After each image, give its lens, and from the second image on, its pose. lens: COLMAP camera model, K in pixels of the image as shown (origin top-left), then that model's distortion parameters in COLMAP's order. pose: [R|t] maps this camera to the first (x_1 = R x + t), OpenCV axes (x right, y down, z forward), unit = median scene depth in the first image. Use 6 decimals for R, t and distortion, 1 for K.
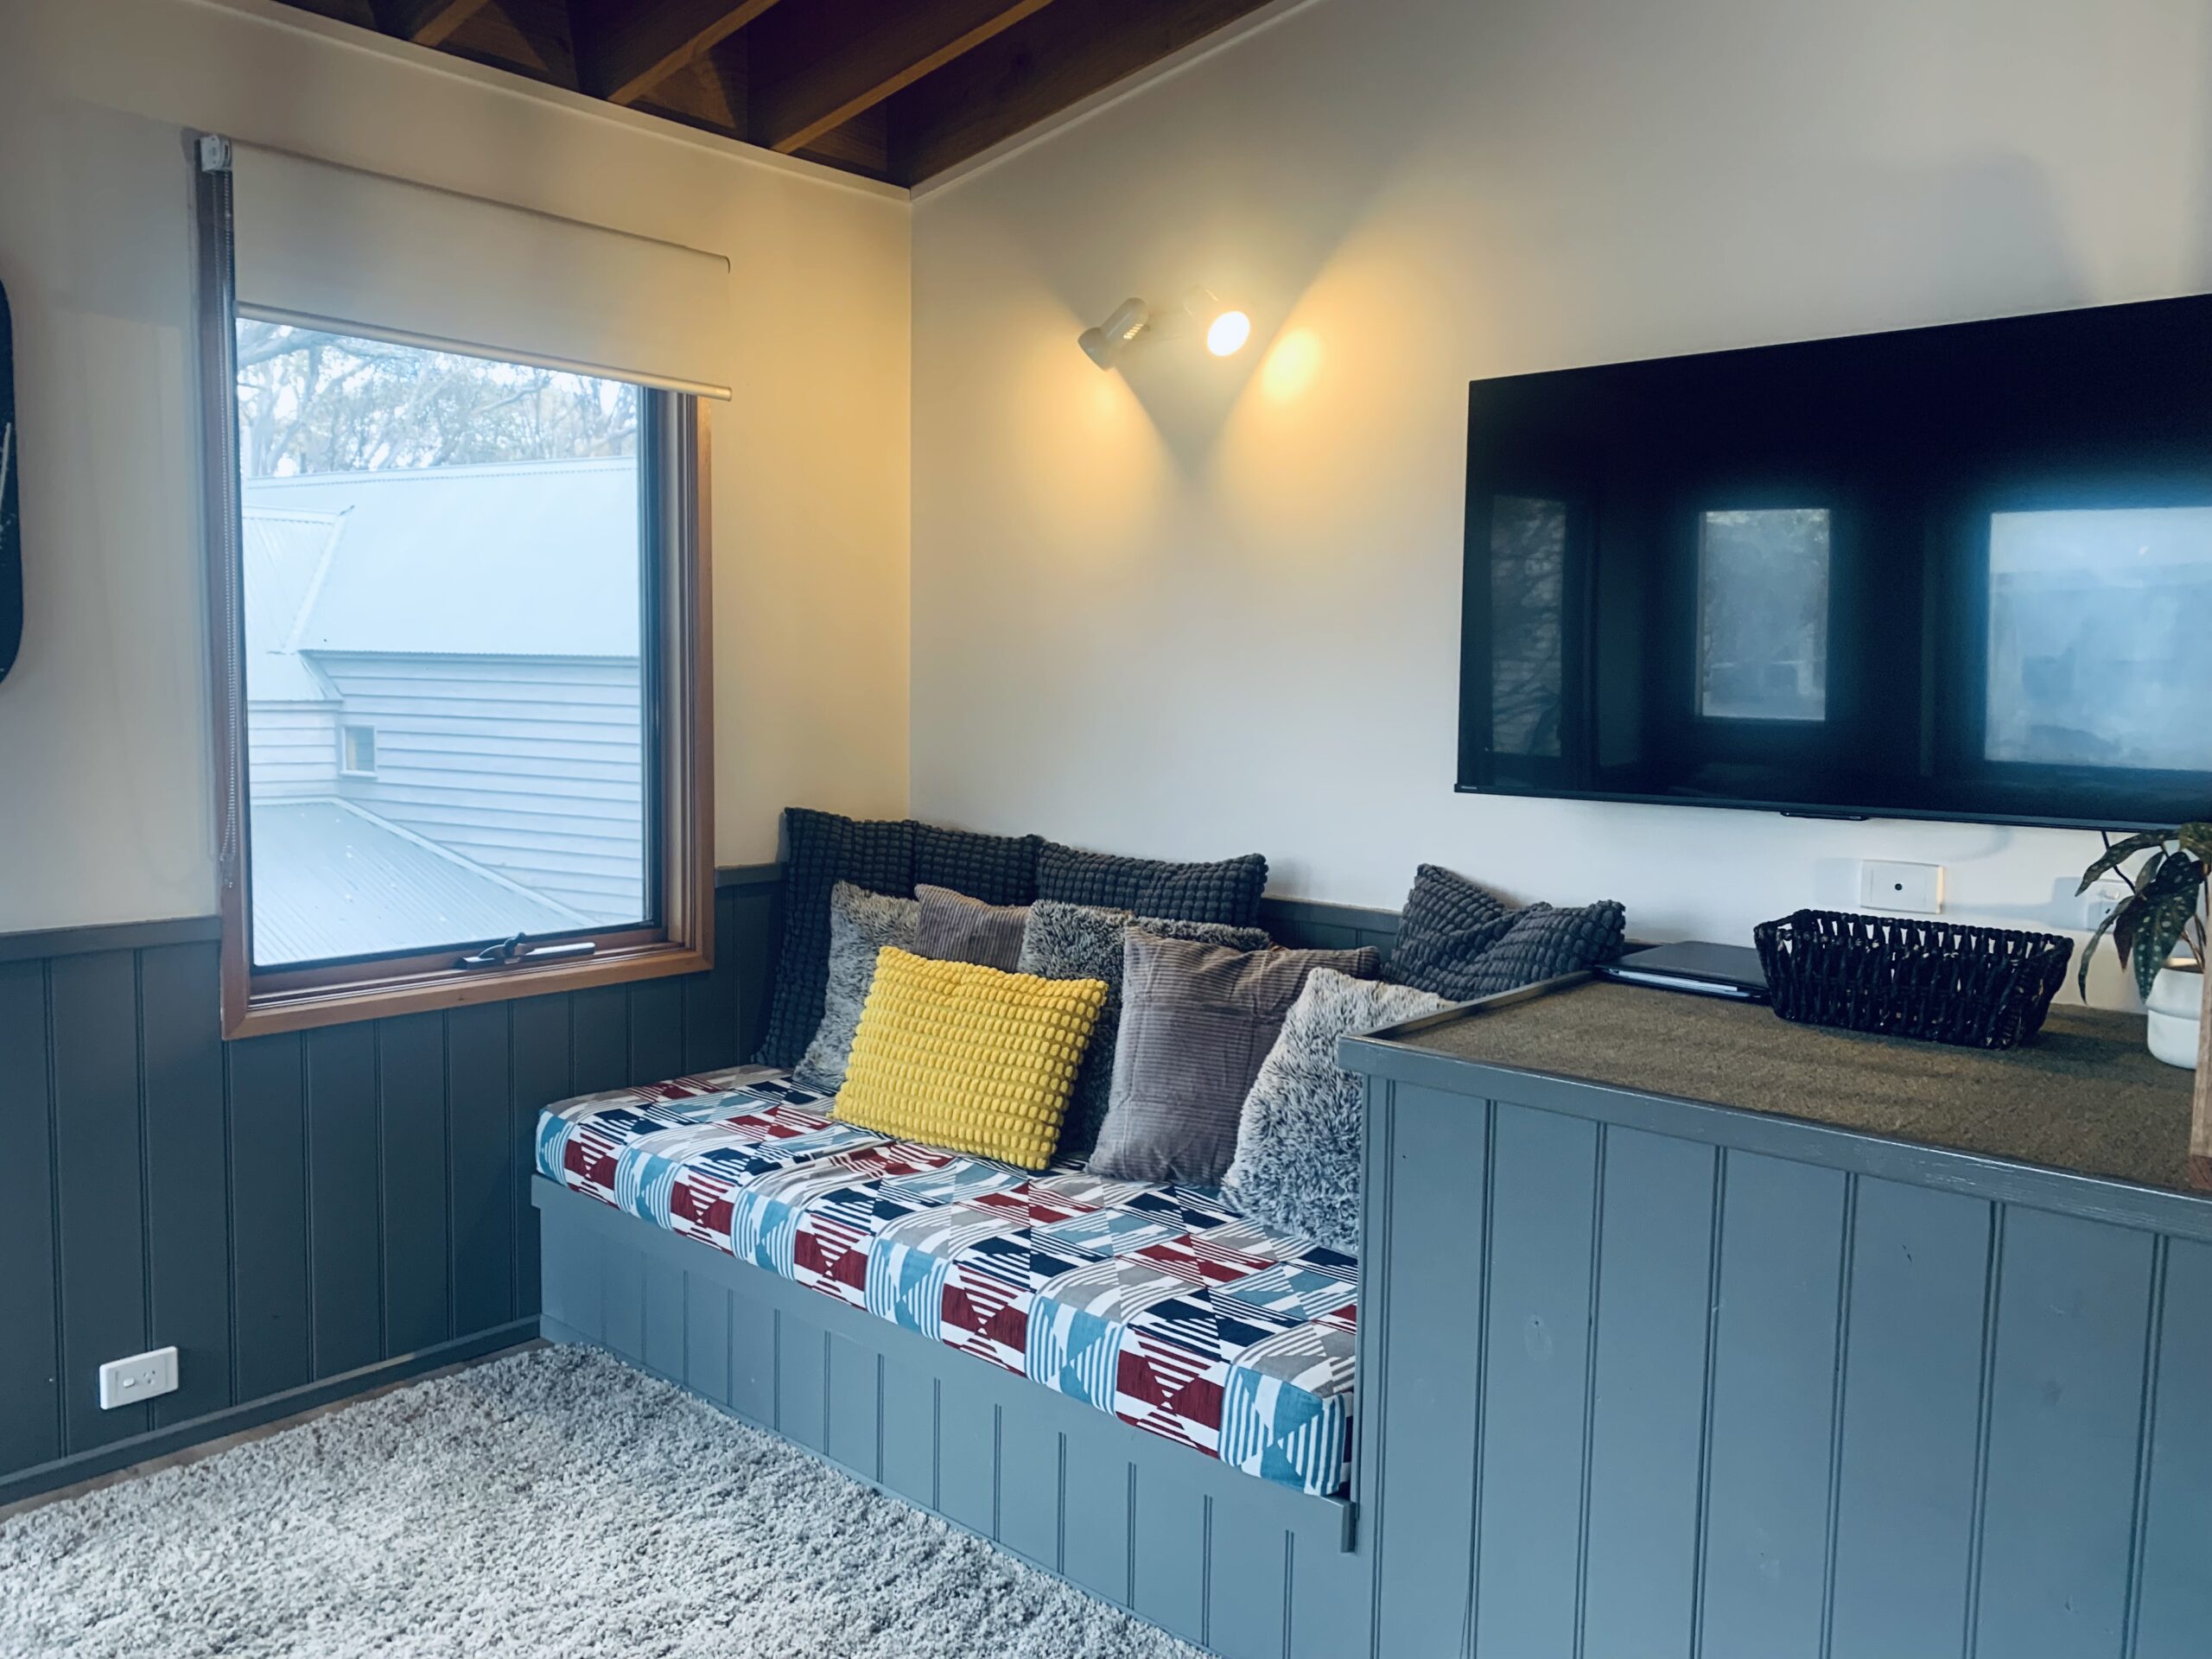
lens RADIAL K [[1682.7, 0, 1106.9], [0, 1682.7, 832.6], [0, 0, 1]] dist [0.049548, -0.046346]
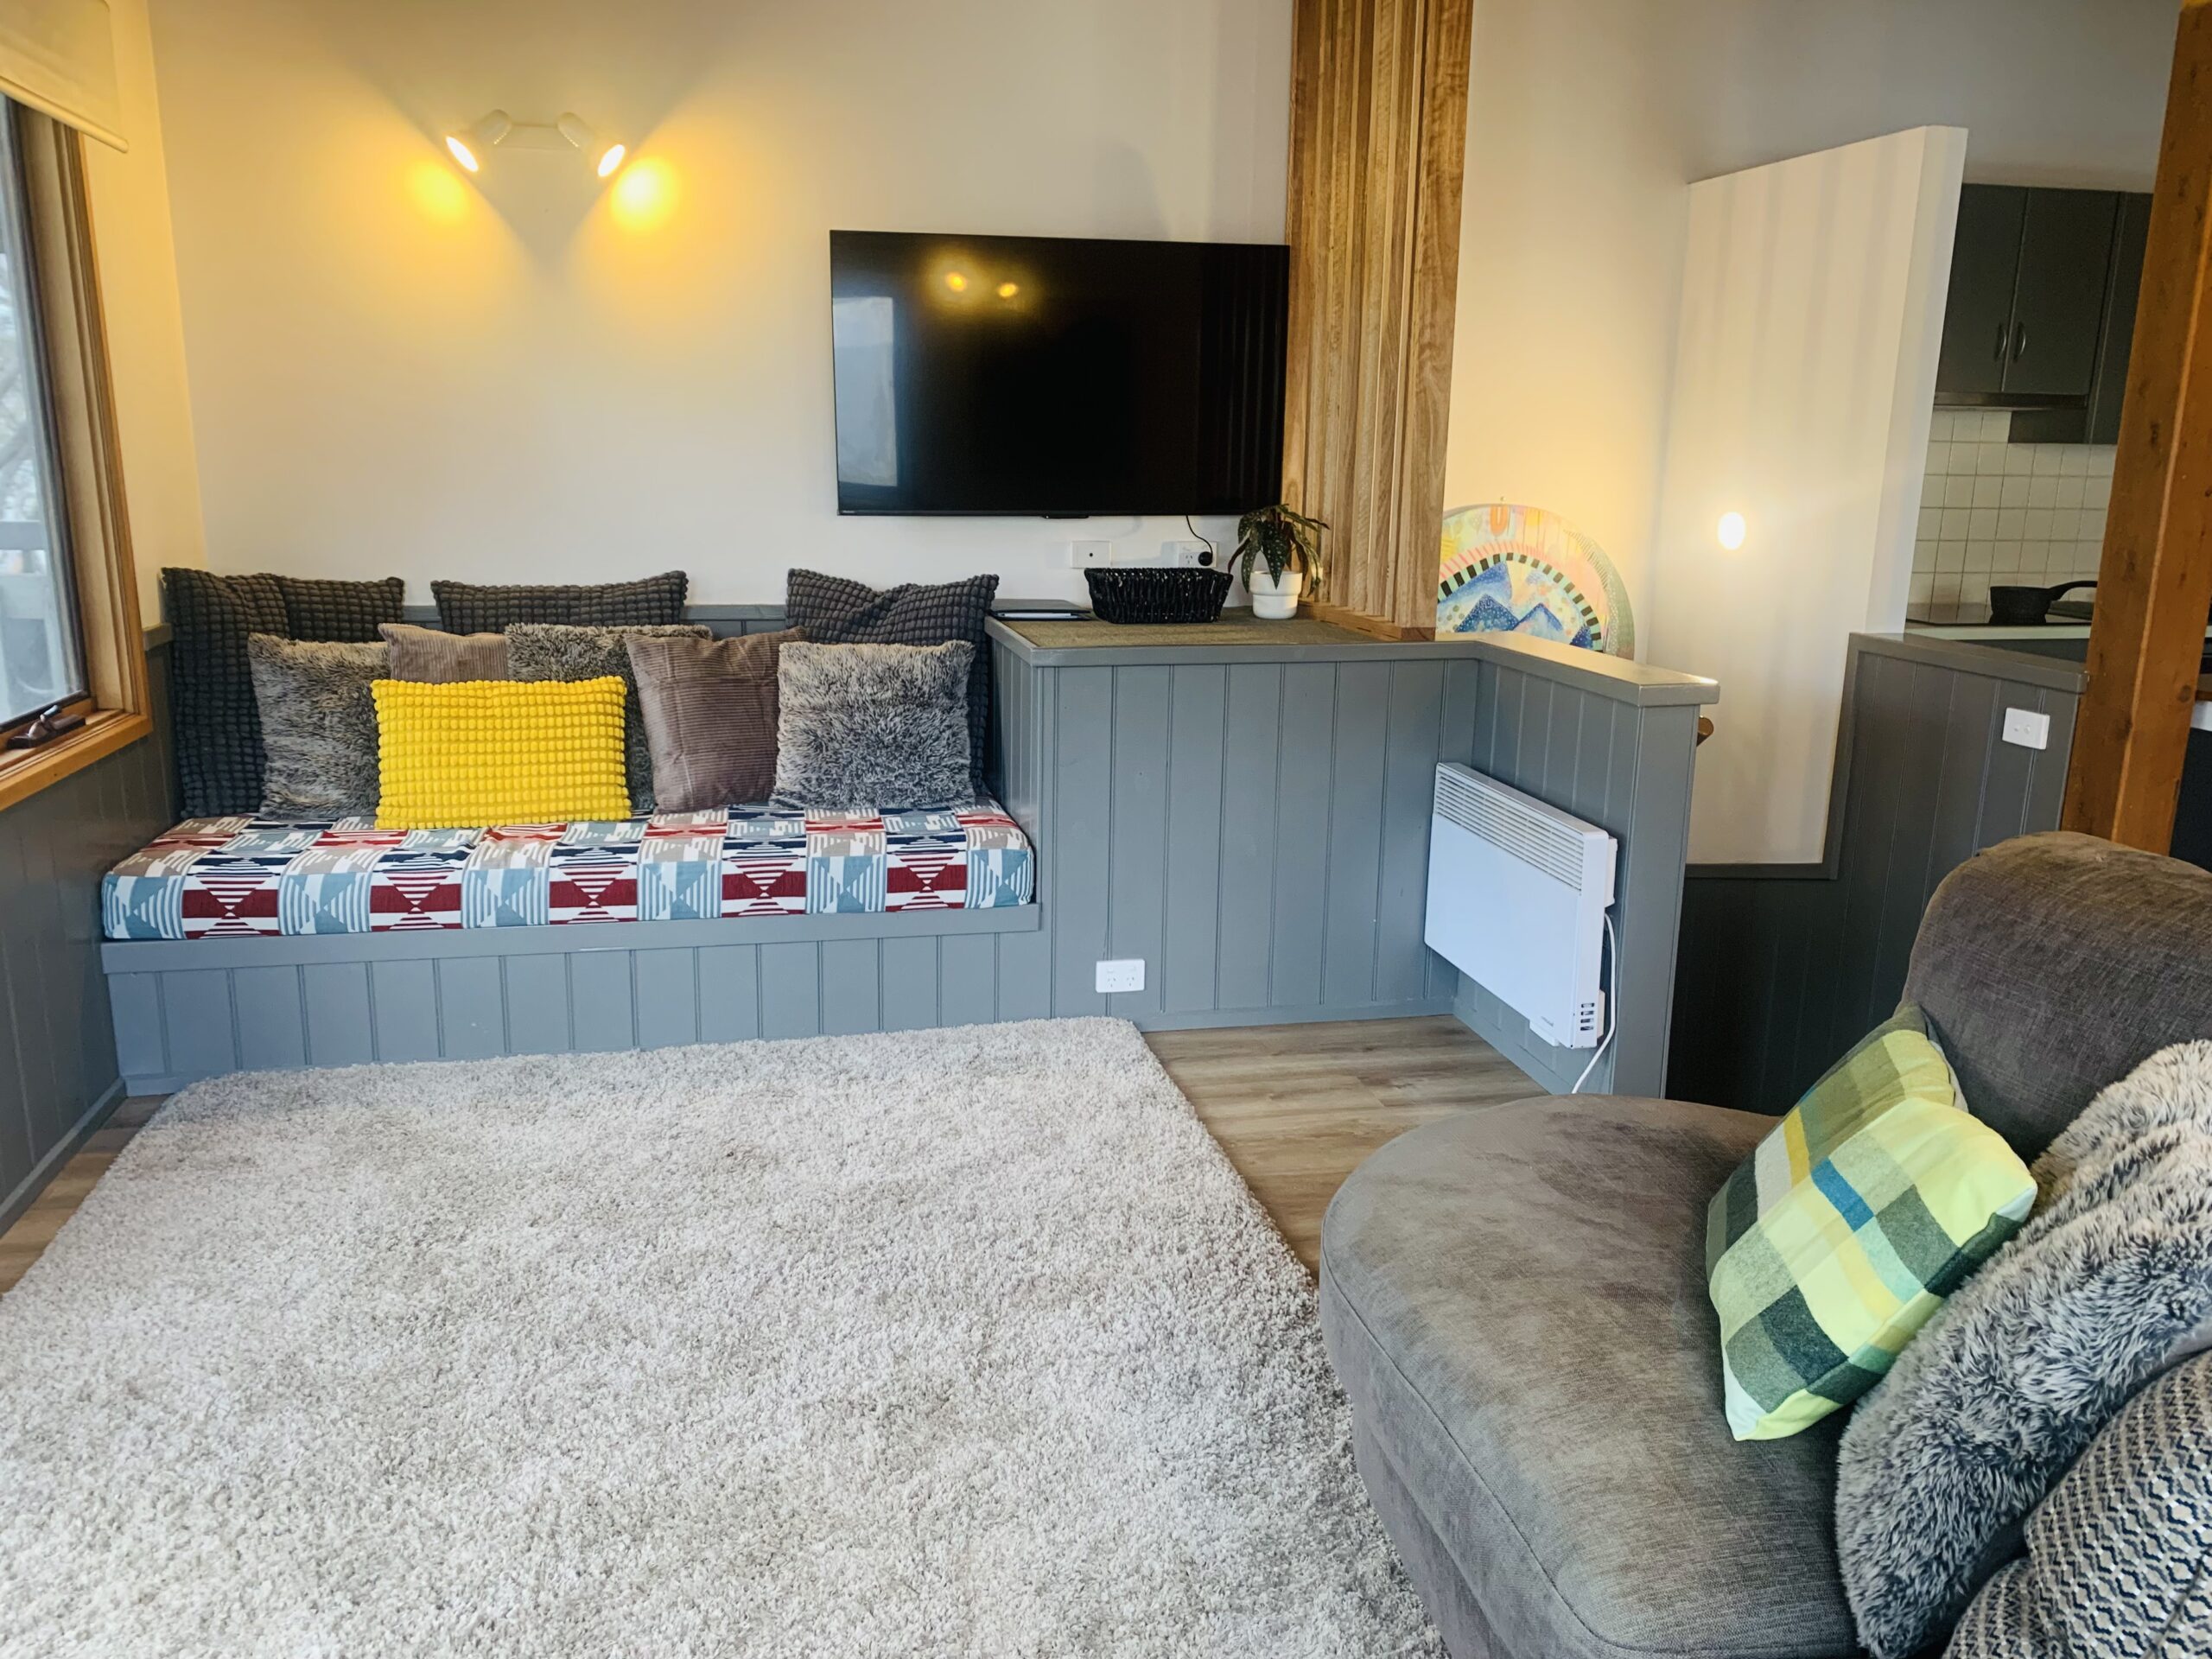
lens RADIAL K [[1682.7, 0, 1109.4], [0, 1682.7, 818.1], [0, 0, 1]] dist [0.049548, -0.046346]
pose [[0.597779, -0.188475, 0.779190, -0.825351], [0.074532, 0.980826, 0.180068, -0.012853], [-0.798188, -0.049567, 0.600365, -0.104954]]
